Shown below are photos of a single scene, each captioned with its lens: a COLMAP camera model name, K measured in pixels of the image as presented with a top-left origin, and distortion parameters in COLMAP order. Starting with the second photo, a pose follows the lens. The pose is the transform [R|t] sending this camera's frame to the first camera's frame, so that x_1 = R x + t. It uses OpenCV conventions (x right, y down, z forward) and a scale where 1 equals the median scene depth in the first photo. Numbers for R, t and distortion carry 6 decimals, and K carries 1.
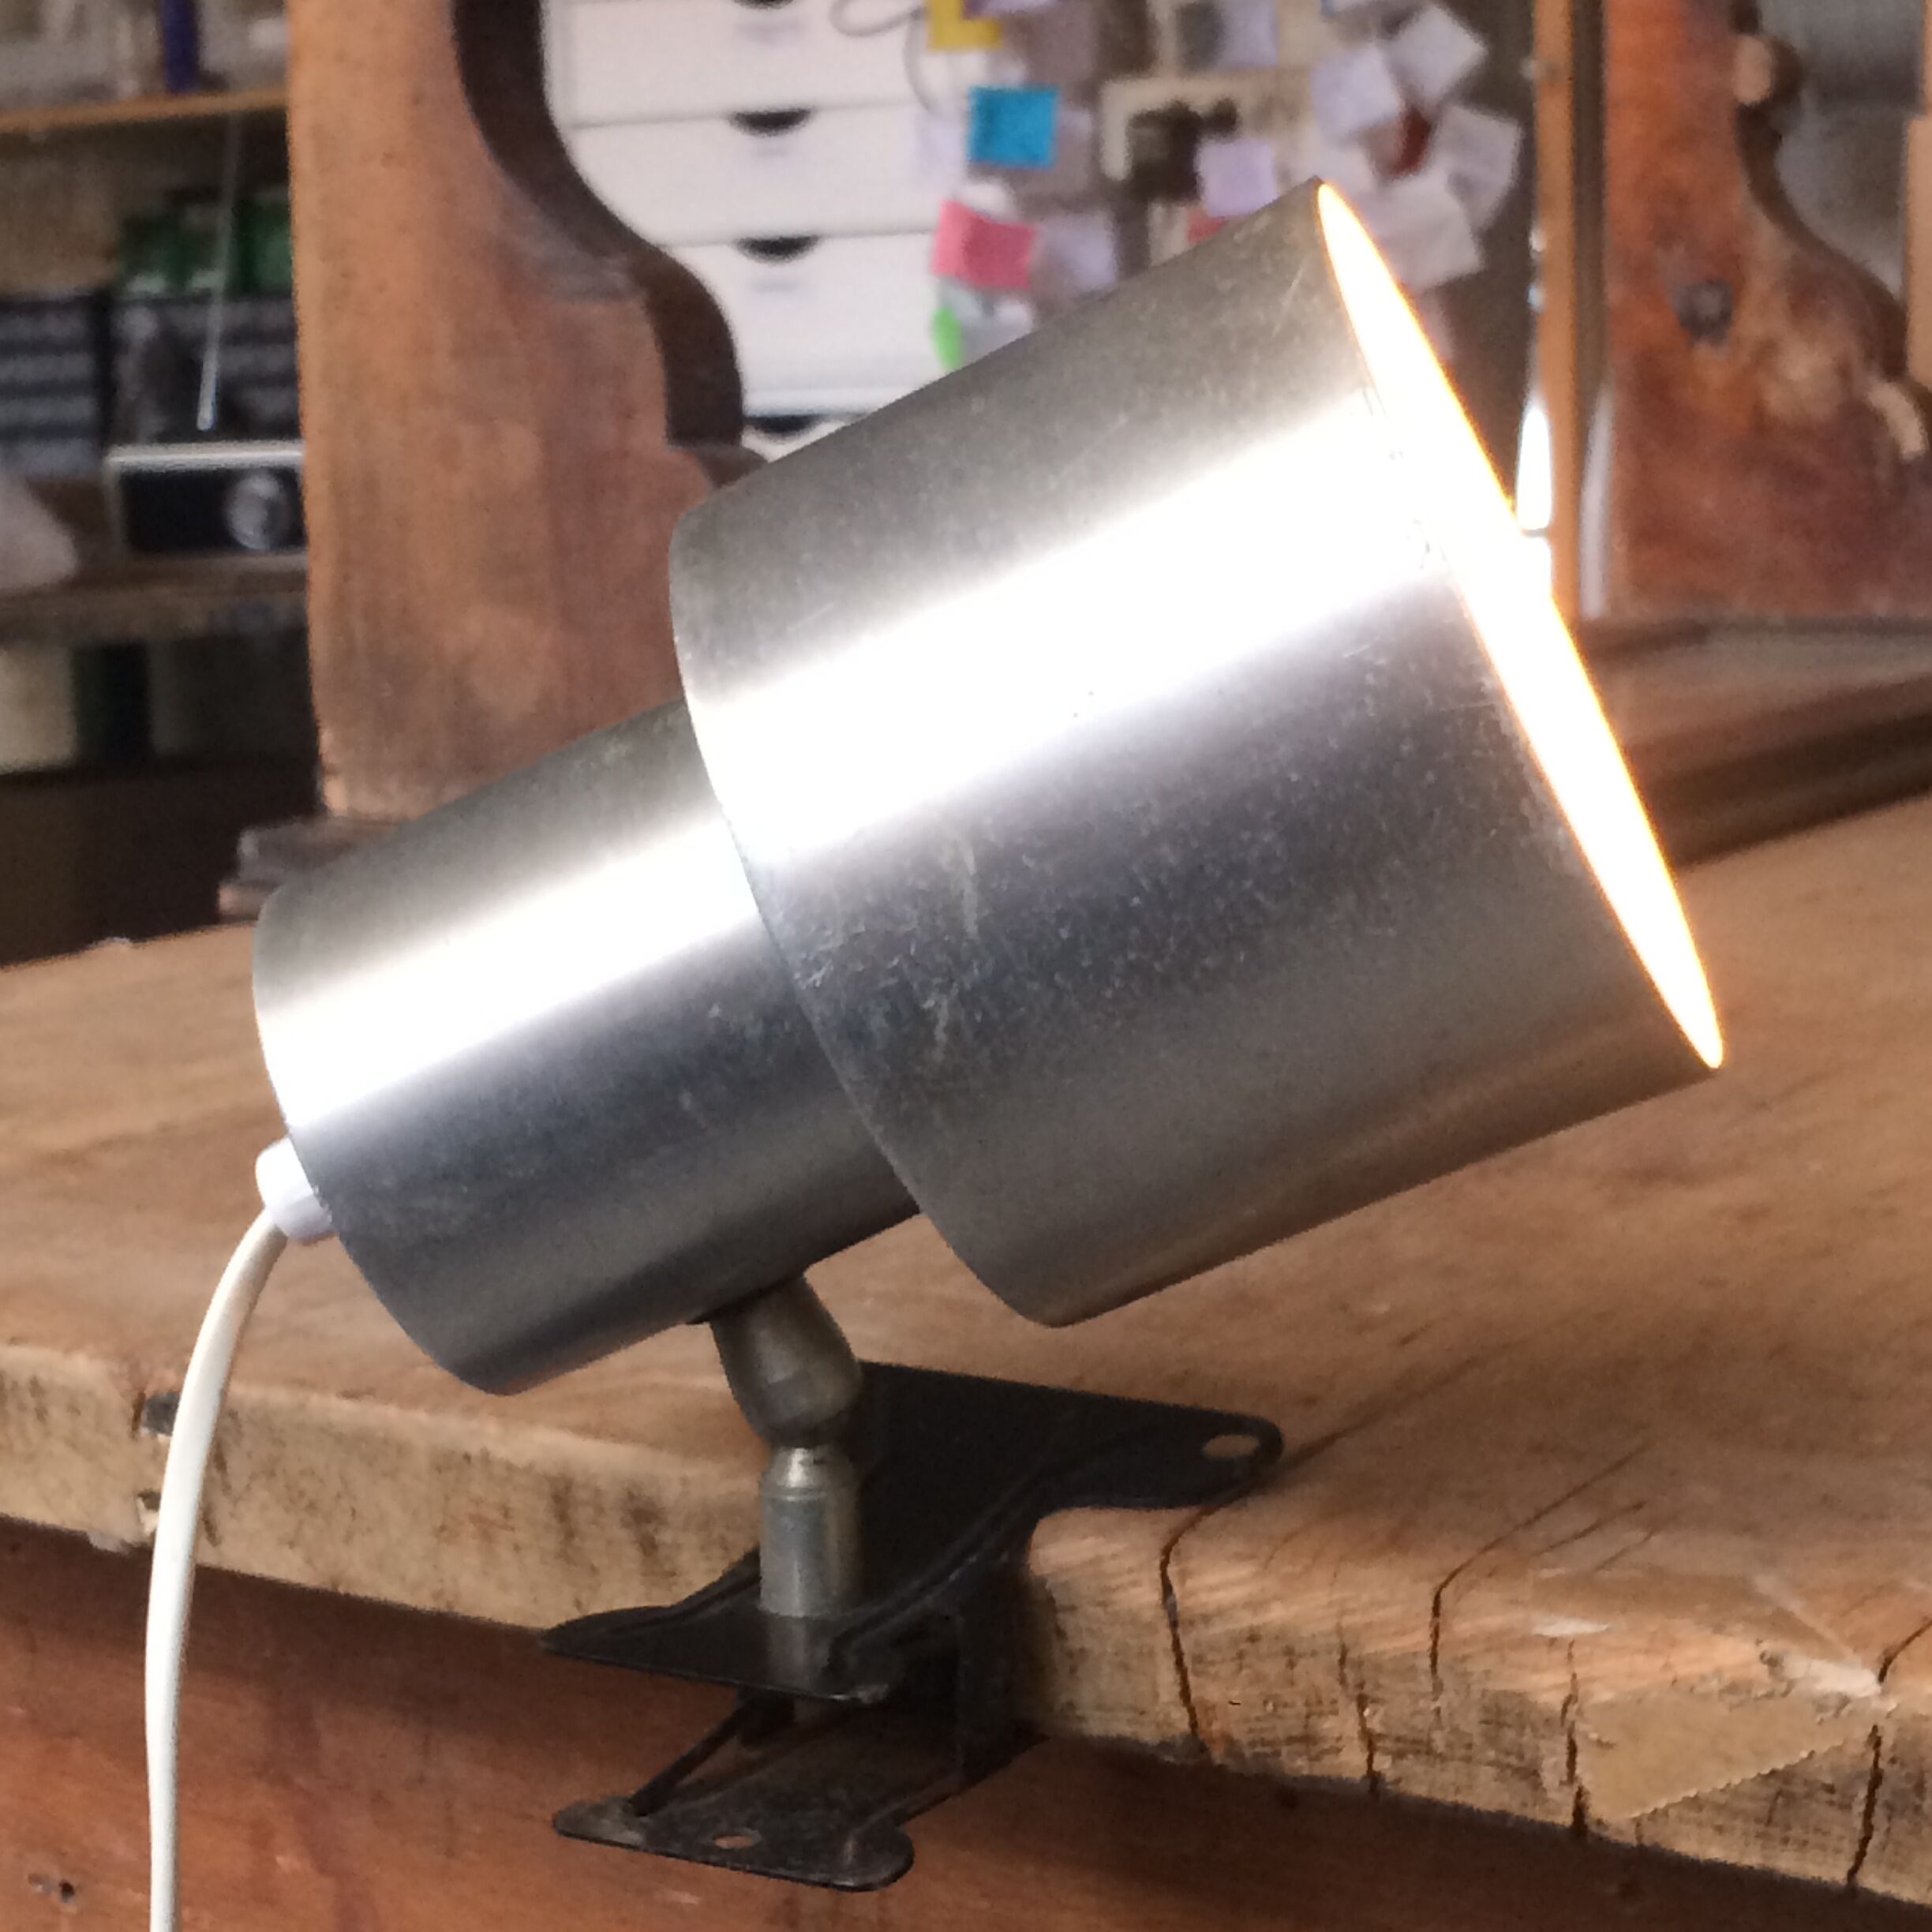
lens RADIAL K [[4164.9, 0, 963.3], [0, 4164.9, 977.6], [0, 0, 1]] dist [0.077877, 0.000000]
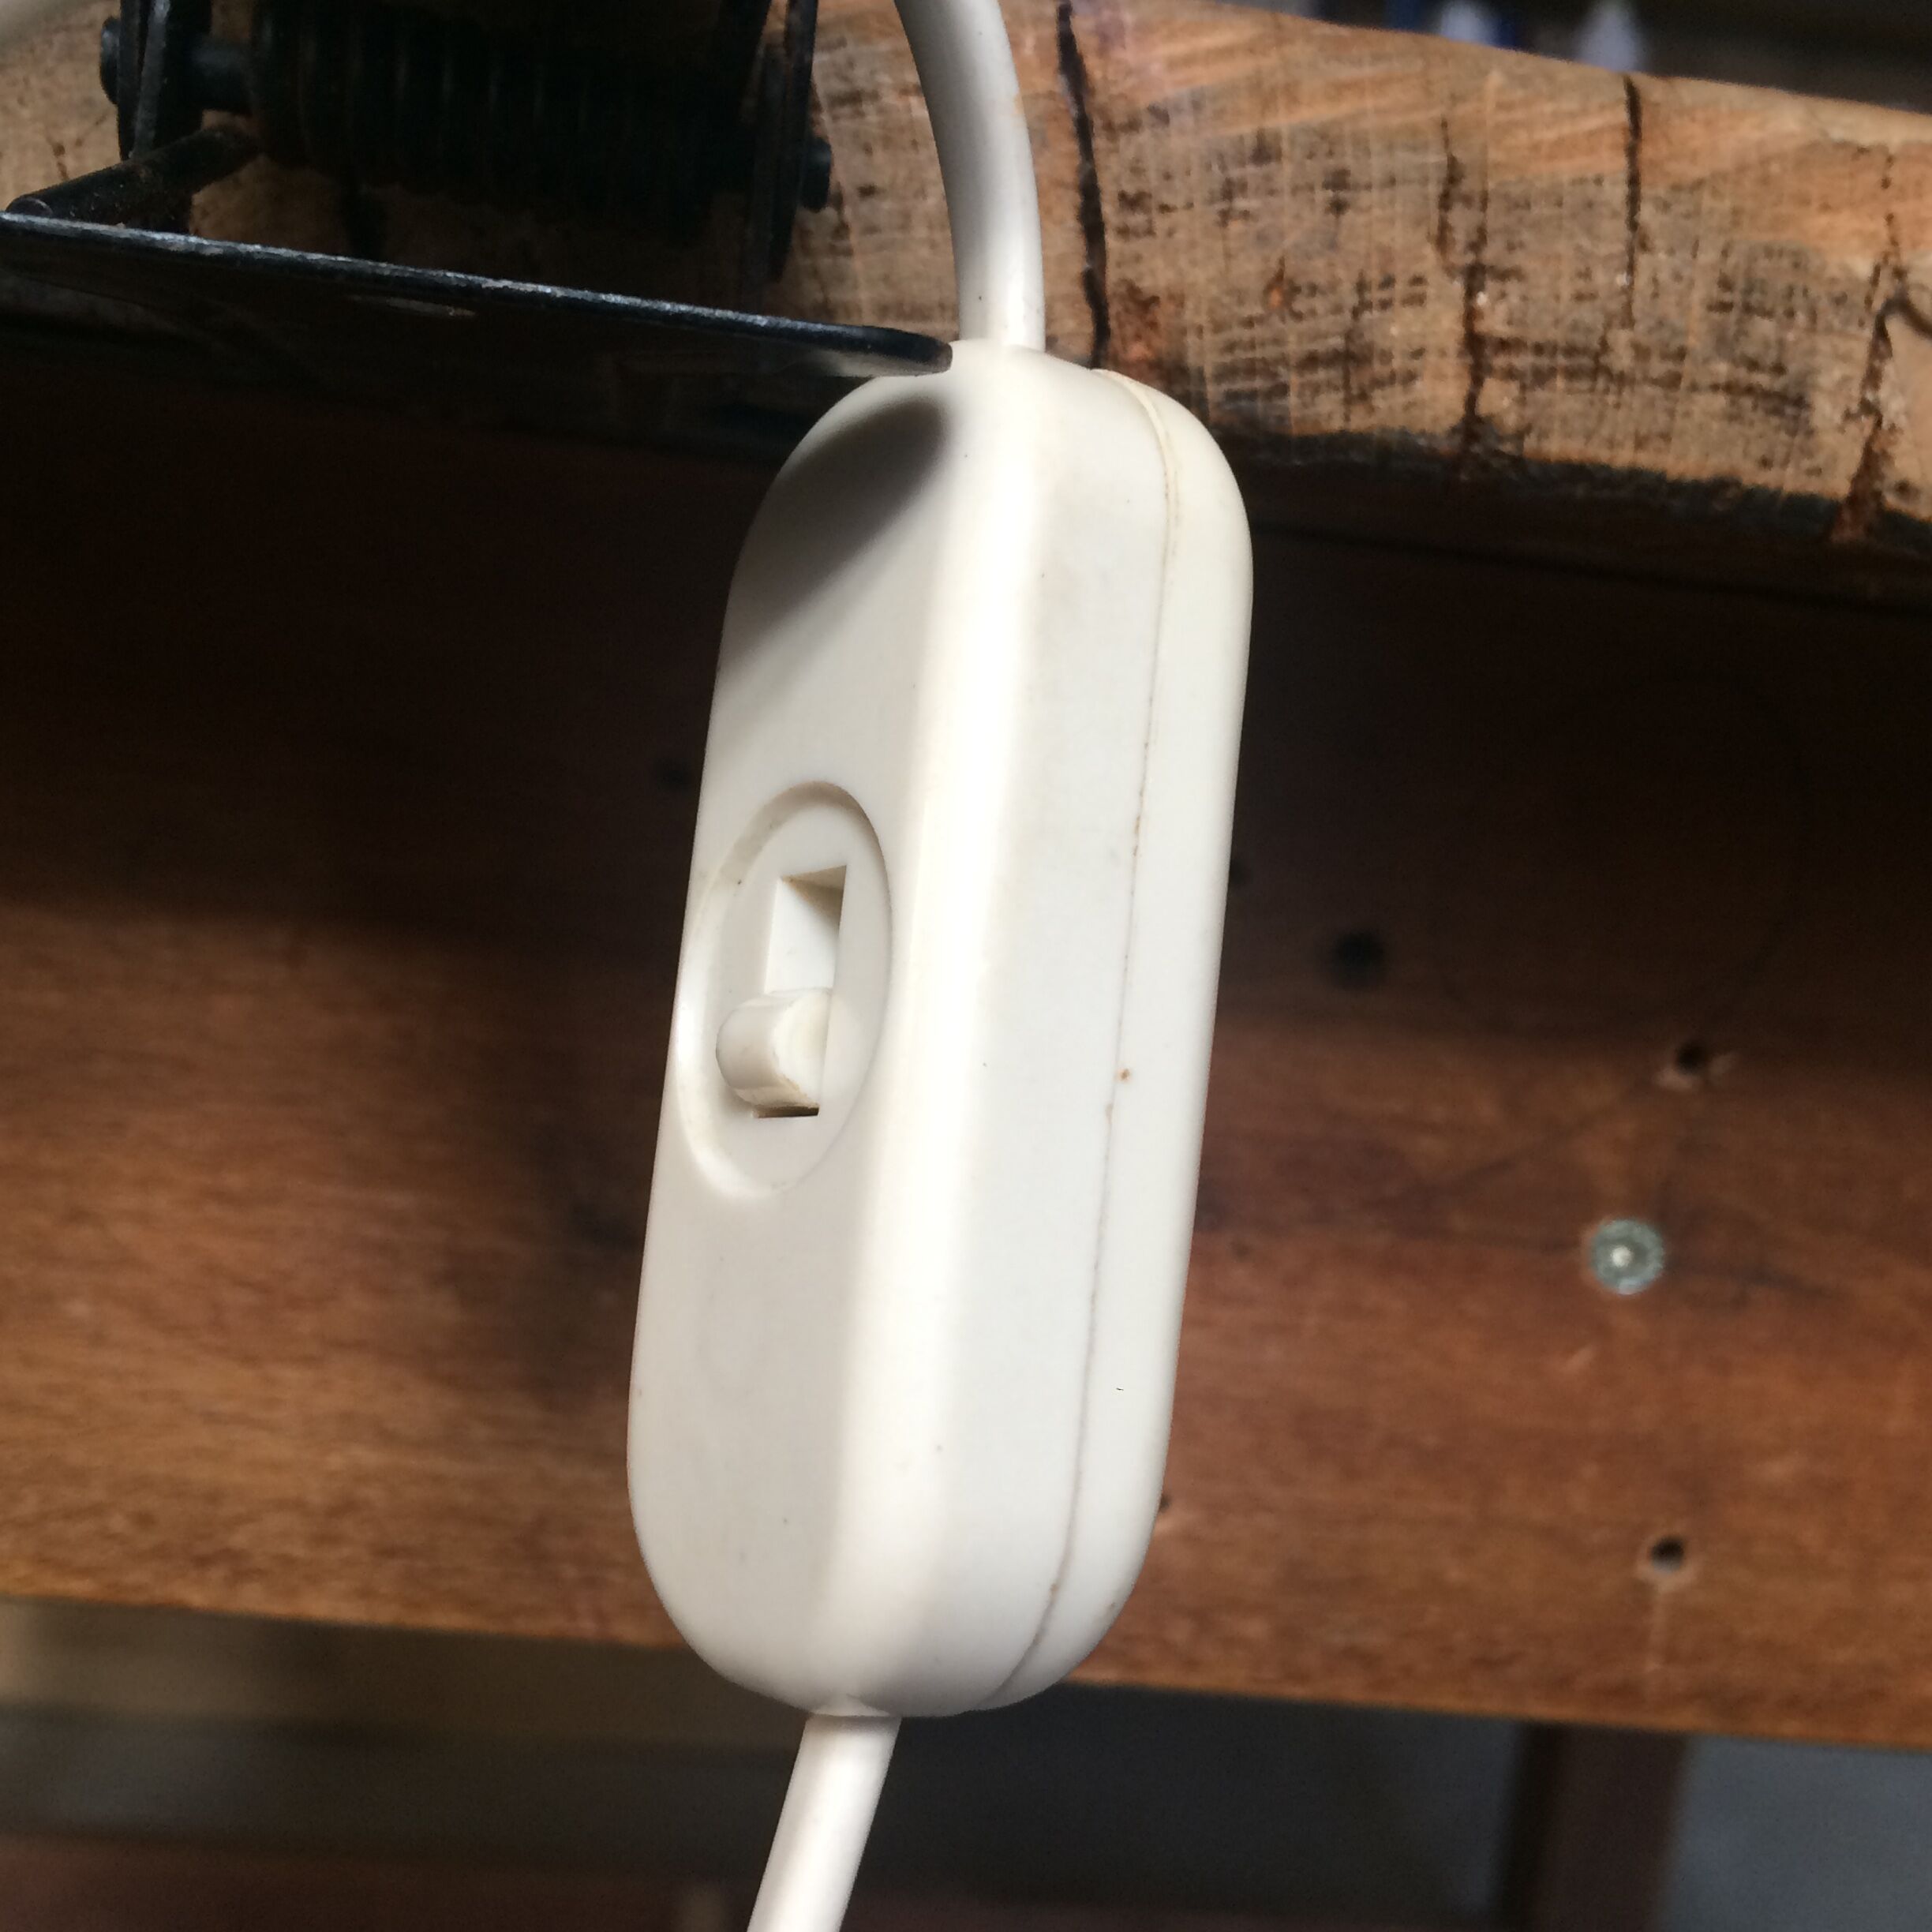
lens RADIAL K [[2453.8, 0, 970.1], [0, 2453.8, 955.4], [0, 0, 1]] dist [0.030678, 0.000000]
pose [[0.769716, 0.024447, 0.637919, -0.147928], [-0.036056, 0.999336, 0.005207, 0.254402], [-0.637368, -0.027009, 0.770086, 0.780971]]
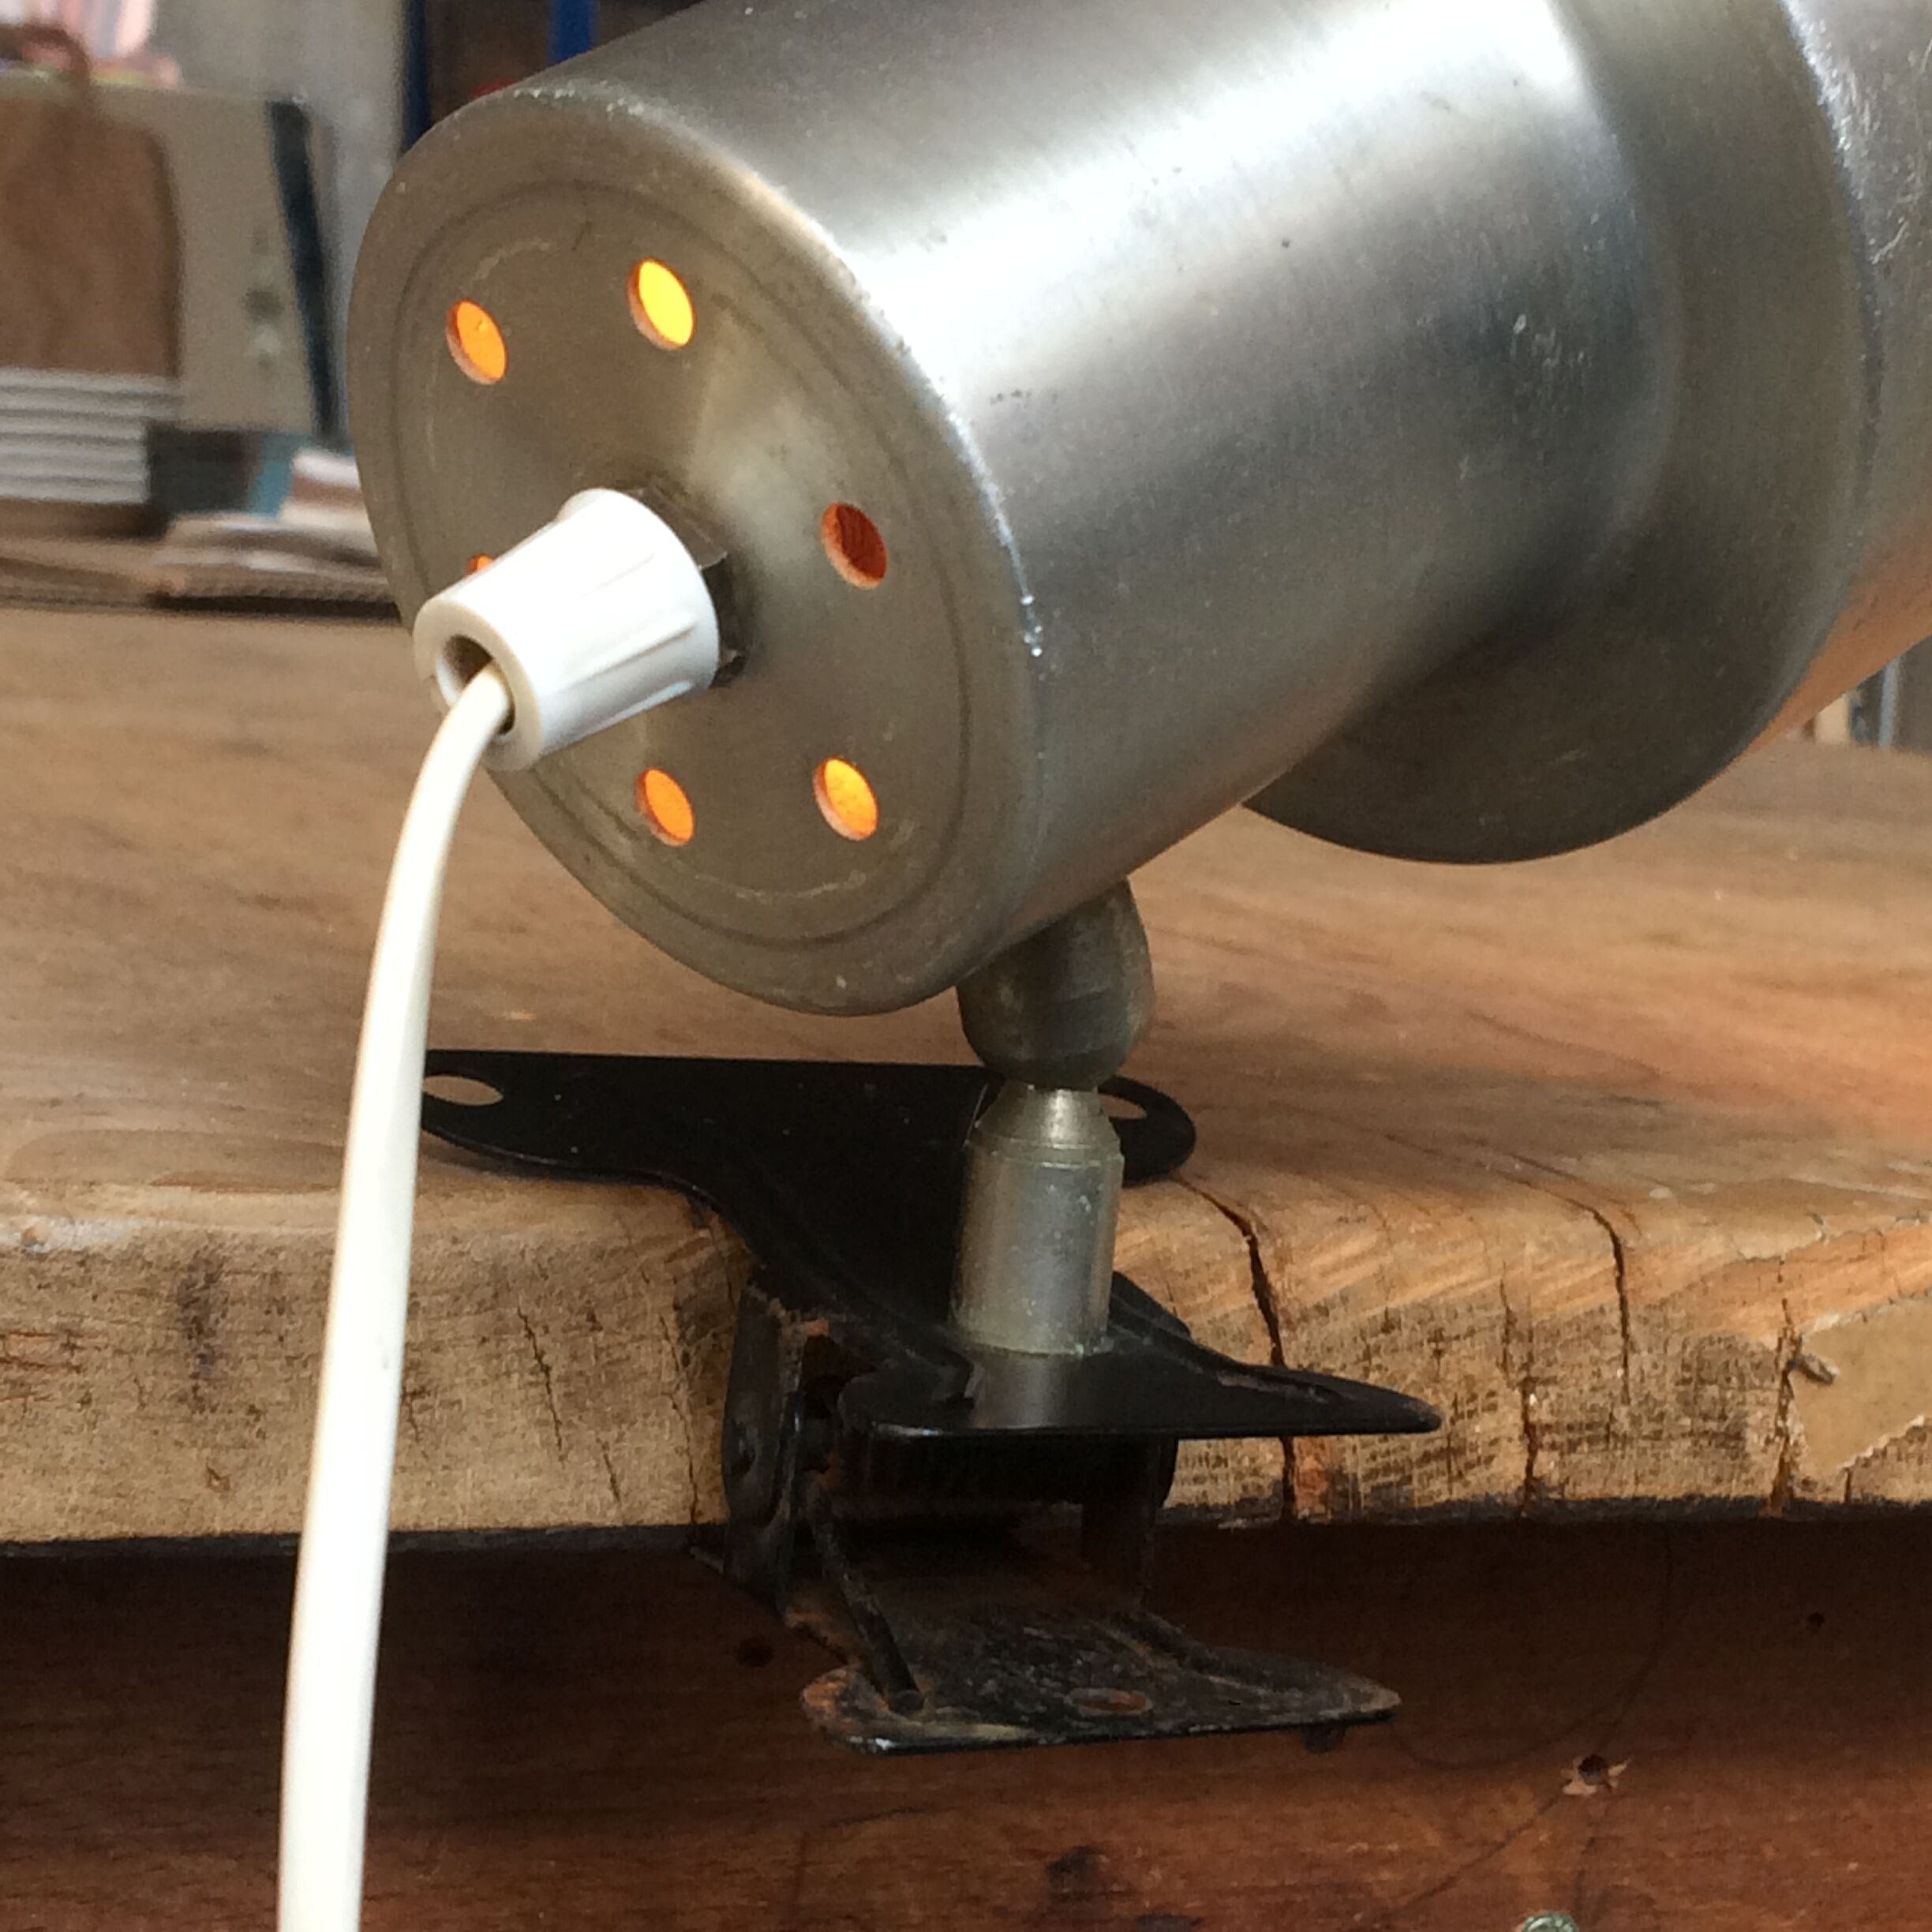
lens RADIAL K [[4164.9, 0, 967.6], [0, 4164.9, 961.5], [0, 0, 1]] dist [0.077877, 0.000000]
pose [[0.574340, -0.022584, 0.818306, -0.564523], [0.042373, 0.999100, -0.002166, 0.092158], [-0.817520, 0.035917, 0.574779, 0.633459]]
